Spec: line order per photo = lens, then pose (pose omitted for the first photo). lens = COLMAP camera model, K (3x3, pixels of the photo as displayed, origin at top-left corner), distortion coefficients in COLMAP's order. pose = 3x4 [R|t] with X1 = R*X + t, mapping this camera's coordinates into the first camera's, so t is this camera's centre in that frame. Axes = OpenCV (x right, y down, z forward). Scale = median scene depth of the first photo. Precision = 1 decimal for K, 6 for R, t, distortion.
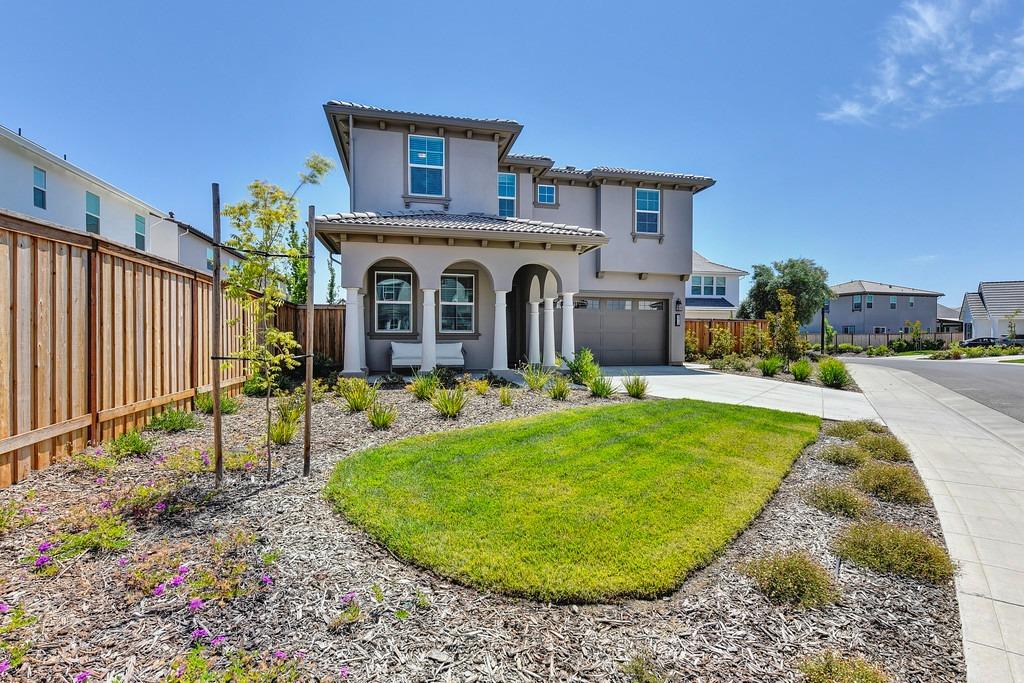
lens RADIAL K [[511.5, 0, 514.2], [0, 511.5, 339.9], [0, 0, 1]] dist [0.006076, 0.001120]
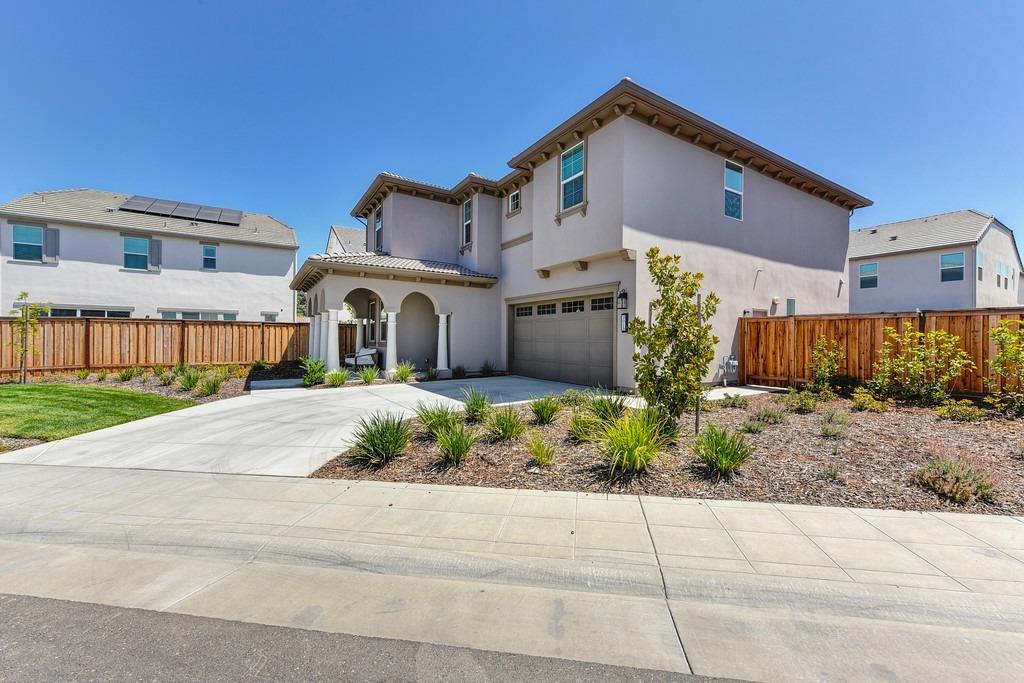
lens RADIAL K [[409.0, 0, 512.5], [0, 409.0, 343.8], [0, 0, 1]] dist [0.001544, 0.000162]
pose [[0.318890, -0.013004, -0.947703, 0.783994], [-0.013453, 0.999743, -0.018245, -0.003779], [0.947696, 0.018568, 0.318633, 0.743627]]
